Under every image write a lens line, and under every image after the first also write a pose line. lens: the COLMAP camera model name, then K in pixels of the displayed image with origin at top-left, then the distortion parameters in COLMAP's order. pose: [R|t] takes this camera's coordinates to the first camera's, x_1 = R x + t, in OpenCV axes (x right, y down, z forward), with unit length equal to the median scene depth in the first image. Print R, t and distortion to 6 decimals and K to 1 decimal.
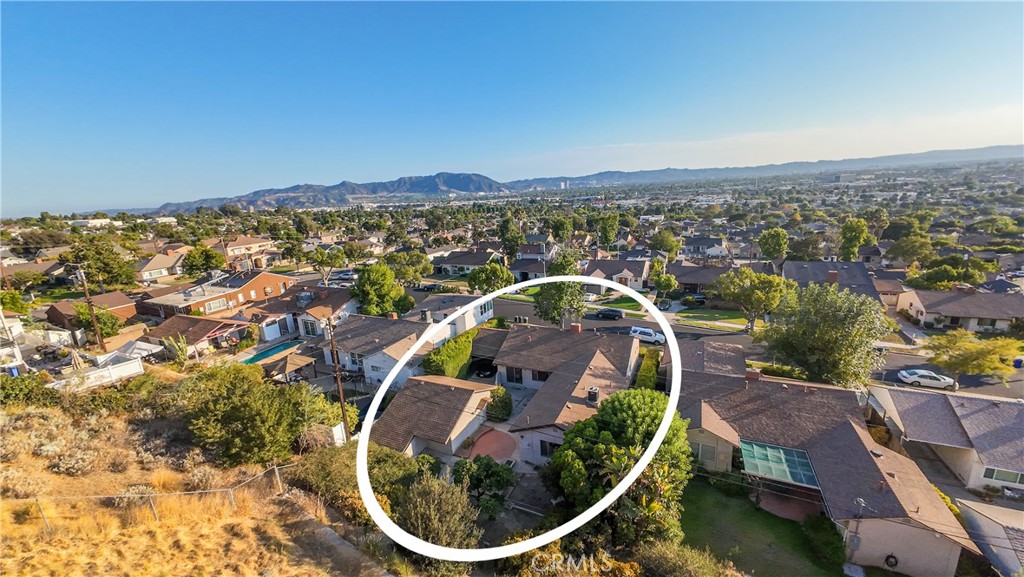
lens RADIAL K [[397.1, 0, 516.8], [0, 397.1, 288.5], [0, 0, 1]] dist [0.000680, 0.000482]
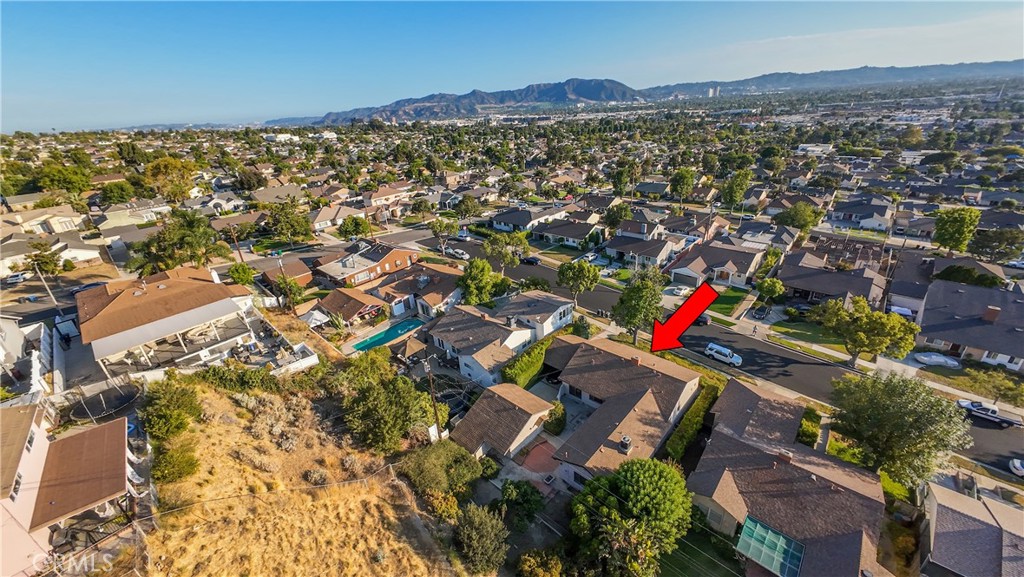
lens RADIAL K [[397.1, 0, 516.8], [0, 397.1, 288.5], [0, 0, 1]] dist [0.000680, 0.000482]
pose [[0.954048, 0.127984, -0.270947, 0.072345], [-0.068637, 0.973497, 0.218158, -0.214980], [0.291687, -0.189536, 0.937547, -0.067509]]
